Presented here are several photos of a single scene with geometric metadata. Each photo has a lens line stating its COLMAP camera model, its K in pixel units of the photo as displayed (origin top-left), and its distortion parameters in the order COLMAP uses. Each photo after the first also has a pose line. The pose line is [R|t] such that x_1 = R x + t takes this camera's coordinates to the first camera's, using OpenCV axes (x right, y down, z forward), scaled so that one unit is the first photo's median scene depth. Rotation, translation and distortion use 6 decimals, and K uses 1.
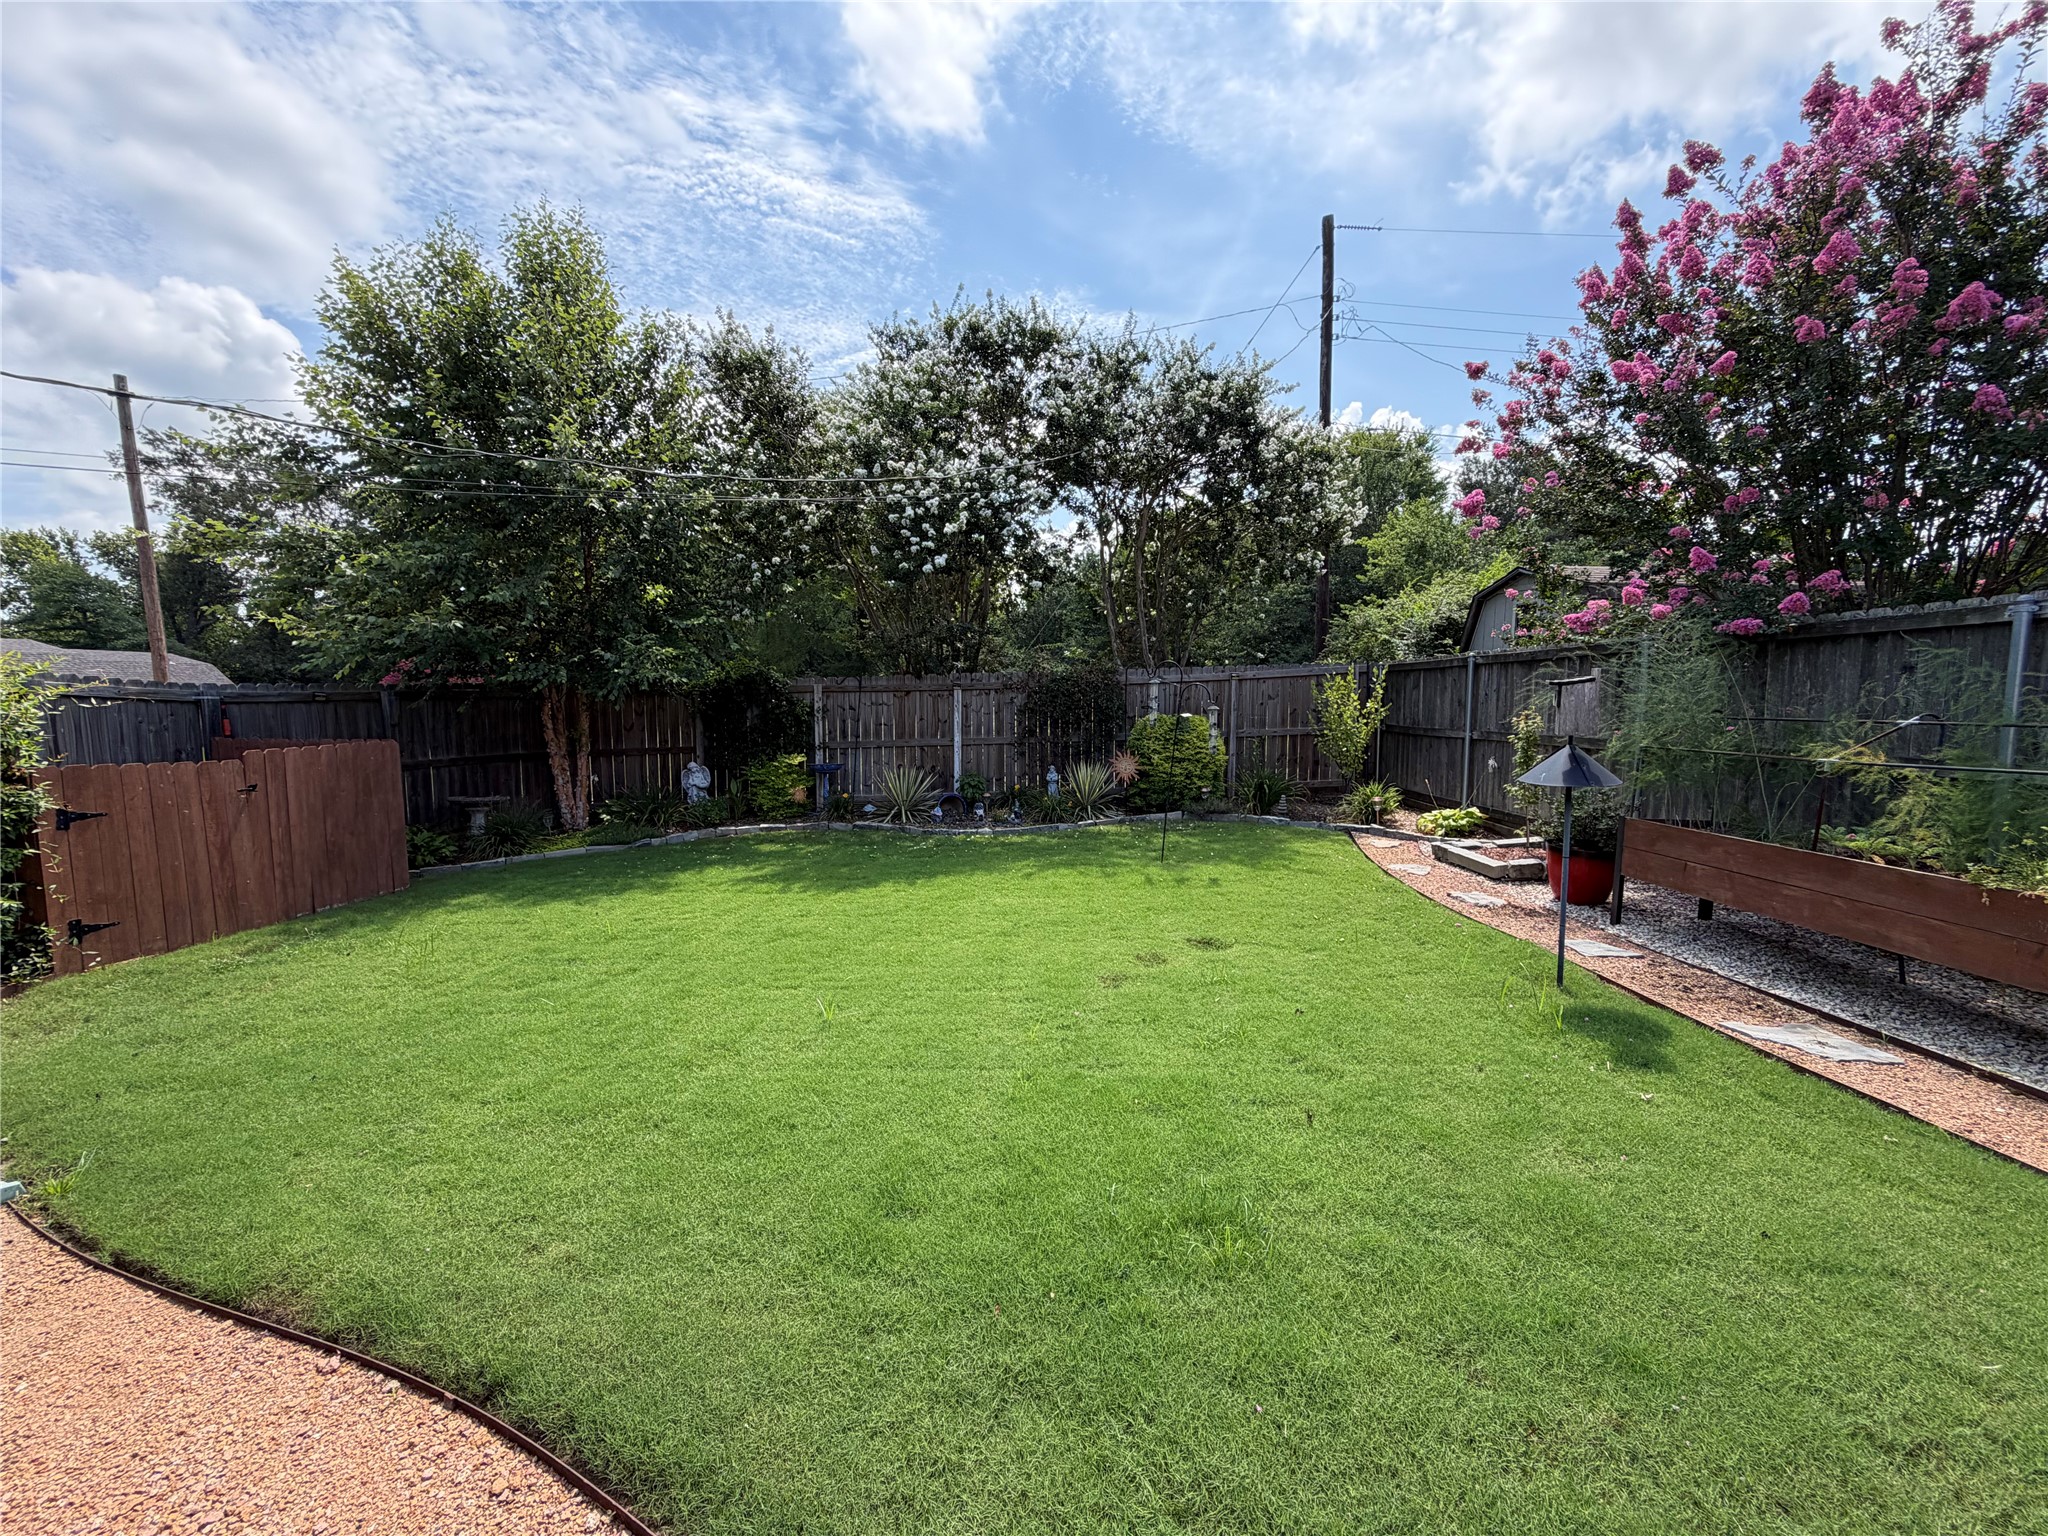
lens RADIAL K [[831.6, 0, 1026.0], [0, 831.6, 772.7], [0, 0, 1]] dist [-0.000659, -0.000354]
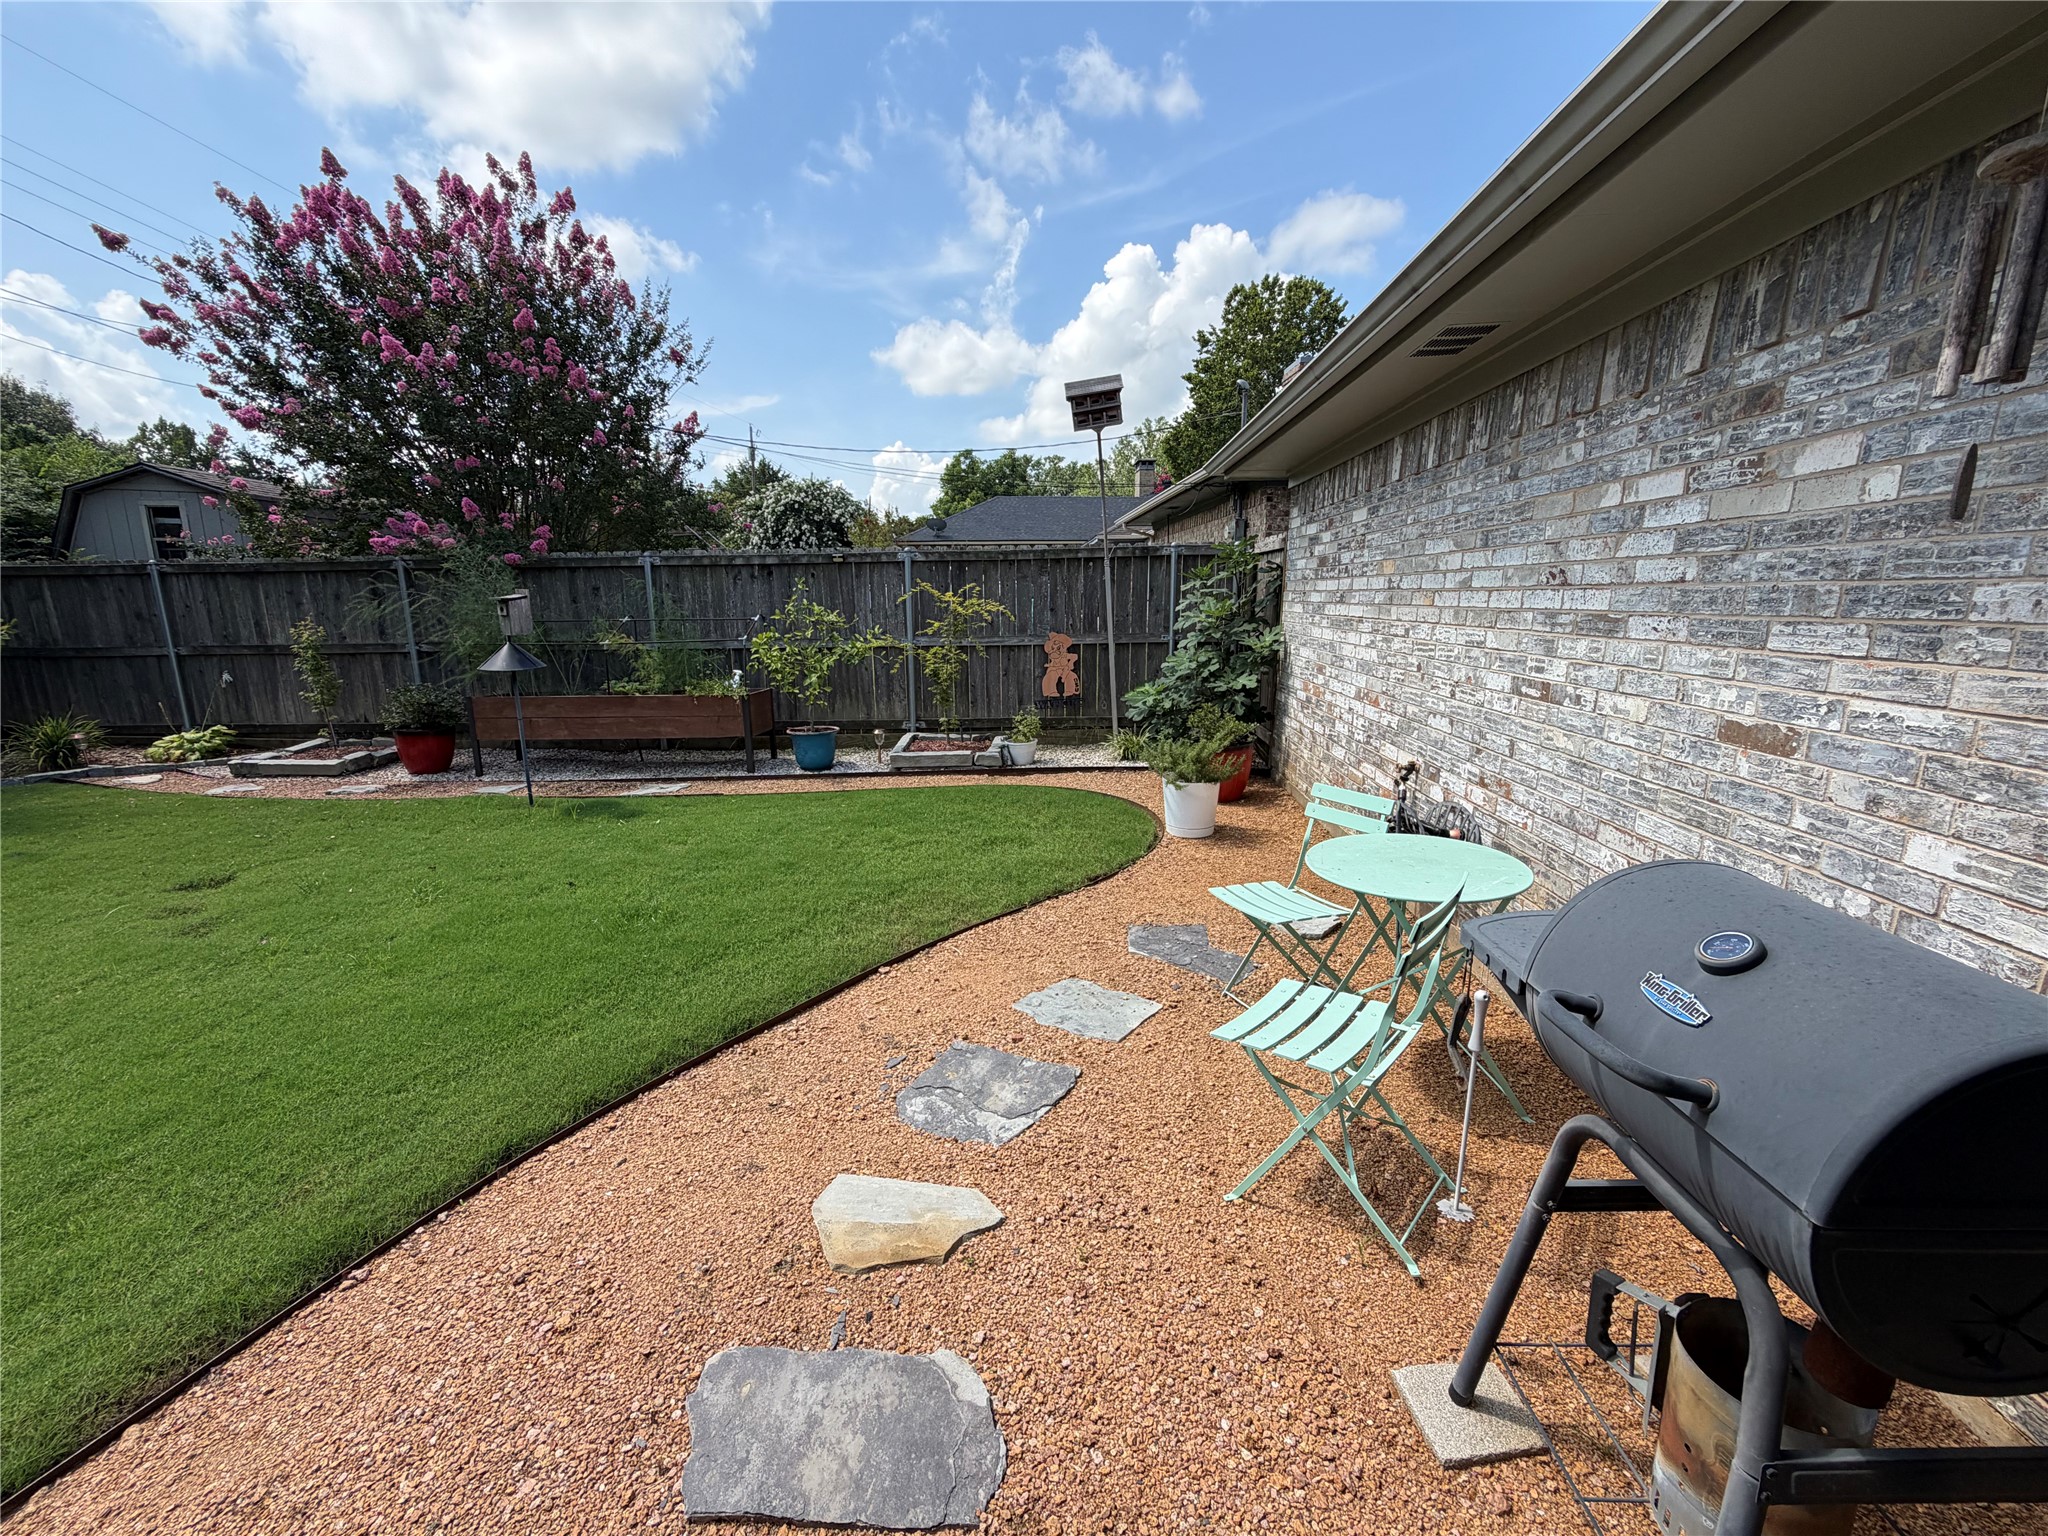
lens RADIAL K [[831.6, 0, 1026.0], [0, 831.6, 772.7], [0, 0, 1]] dist [-0.000659, -0.000354]
pose [[0.052593, -0.208403, 0.976628, -0.463180], [0.098463, 0.974298, 0.202603, -0.010025], [-0.993750, 0.085506, 0.071761, 0.006750]]
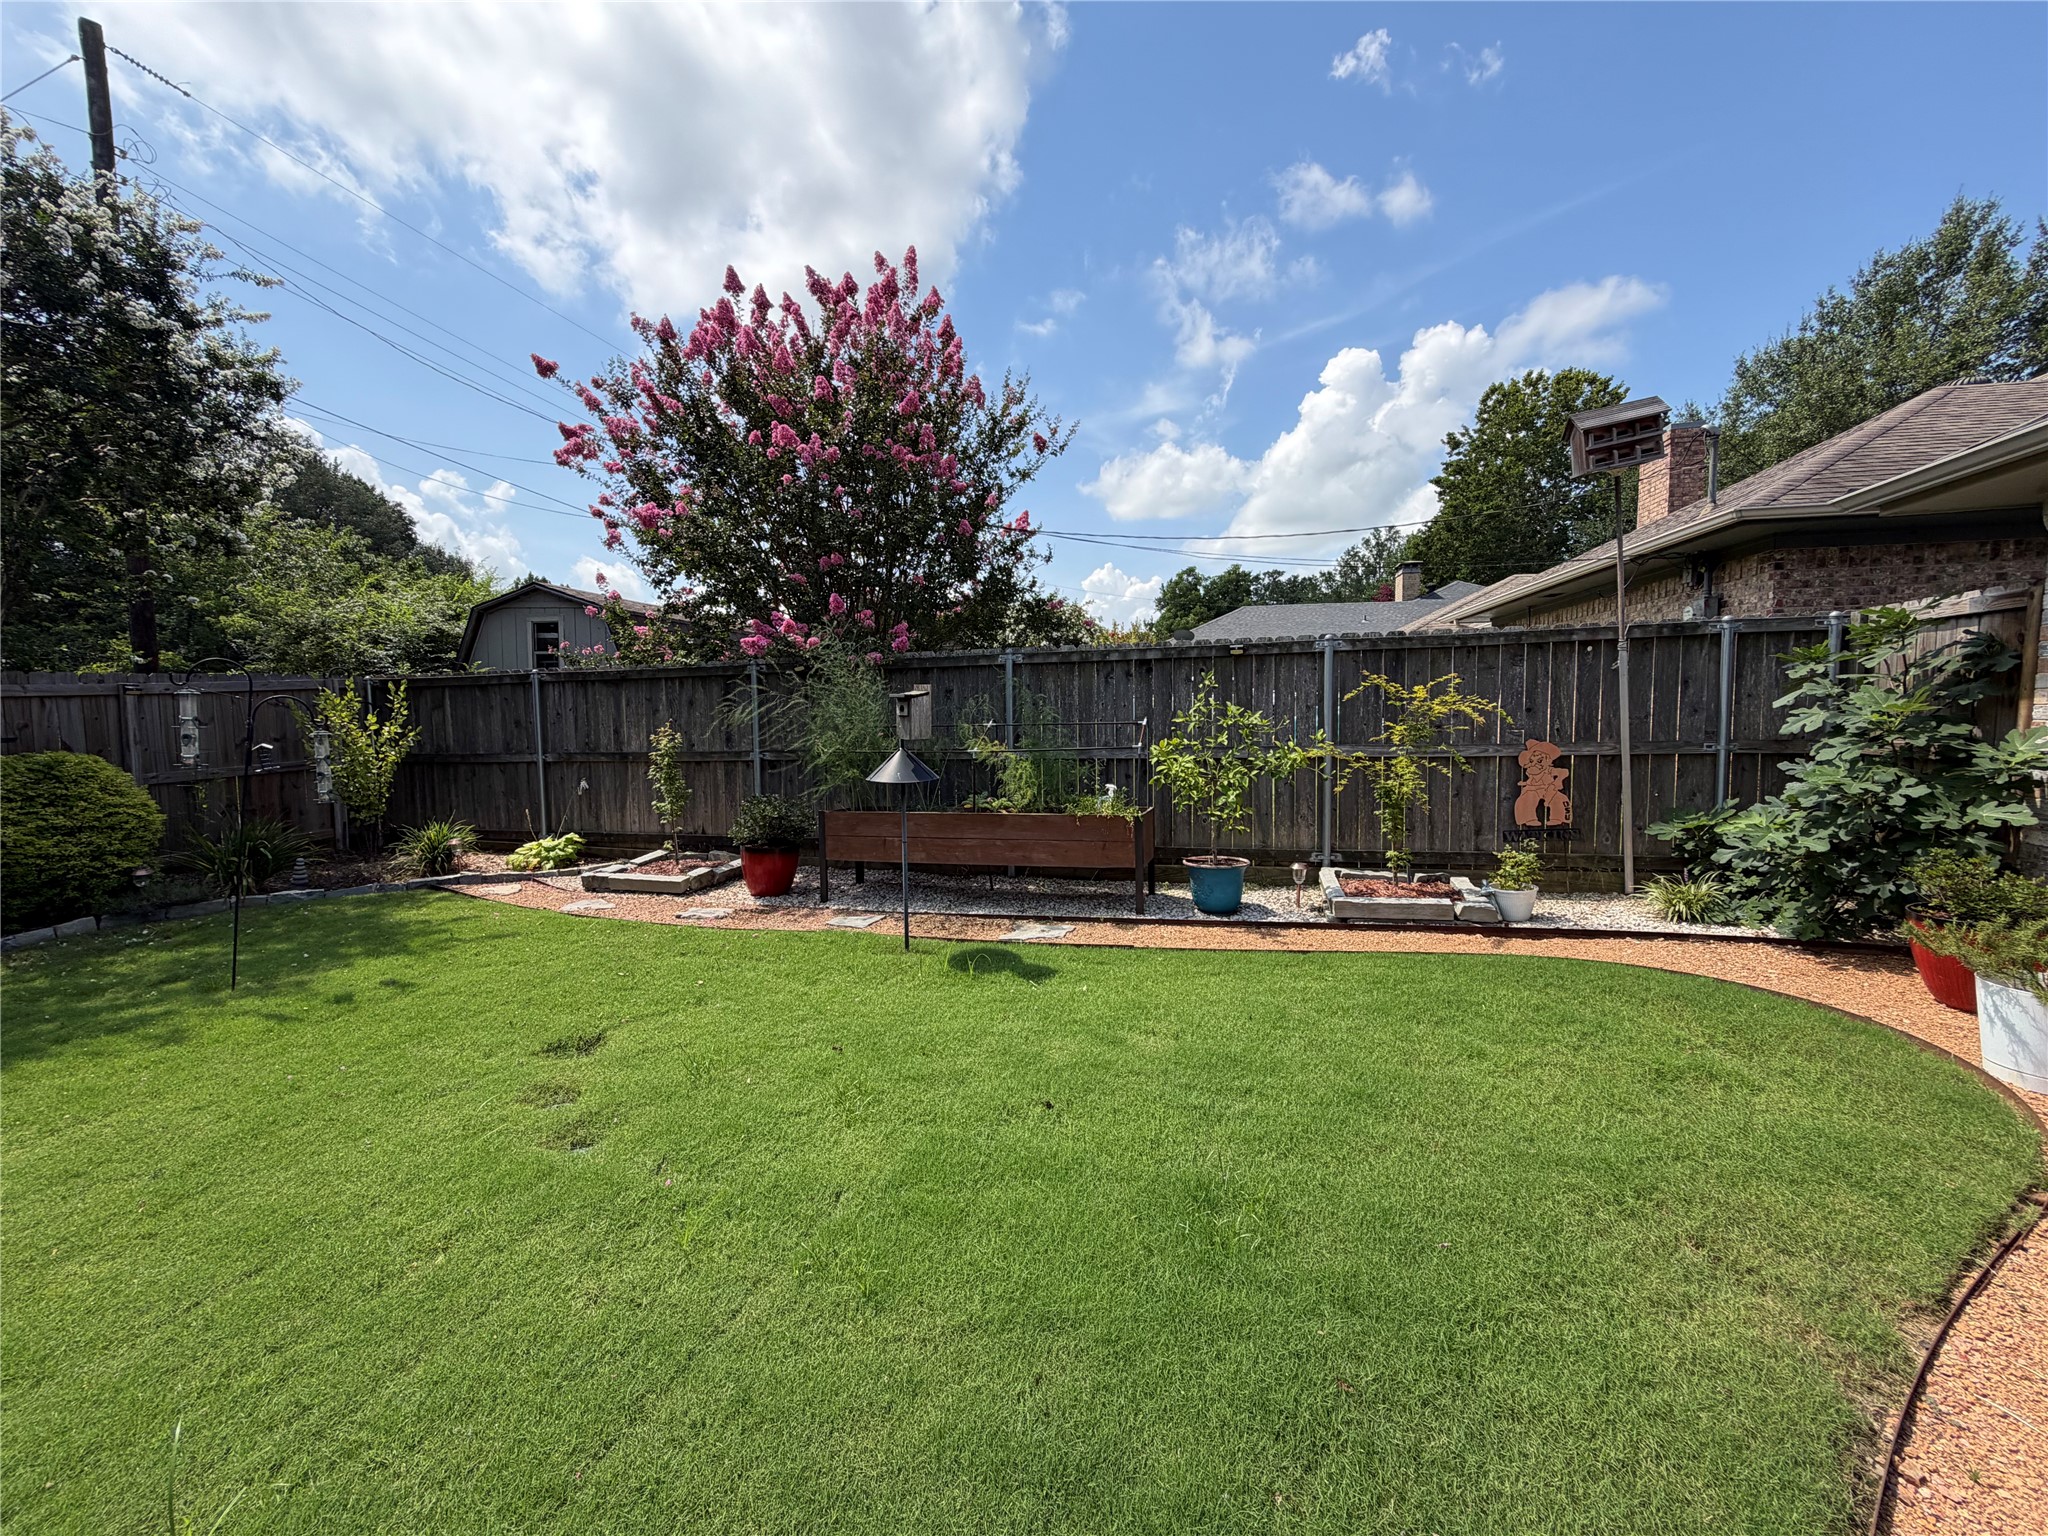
lens RADIAL K [[831.6, 0, 1026.0], [0, 831.6, 772.7], [0, 0, 1]] dist [-0.000659, -0.000354]
pose [[0.287977, -0.072517, 0.954888, -0.264725], [0.102007, 0.993779, 0.044707, -0.020405], [-0.952189, 0.084531, 0.293582, 0.288426]]
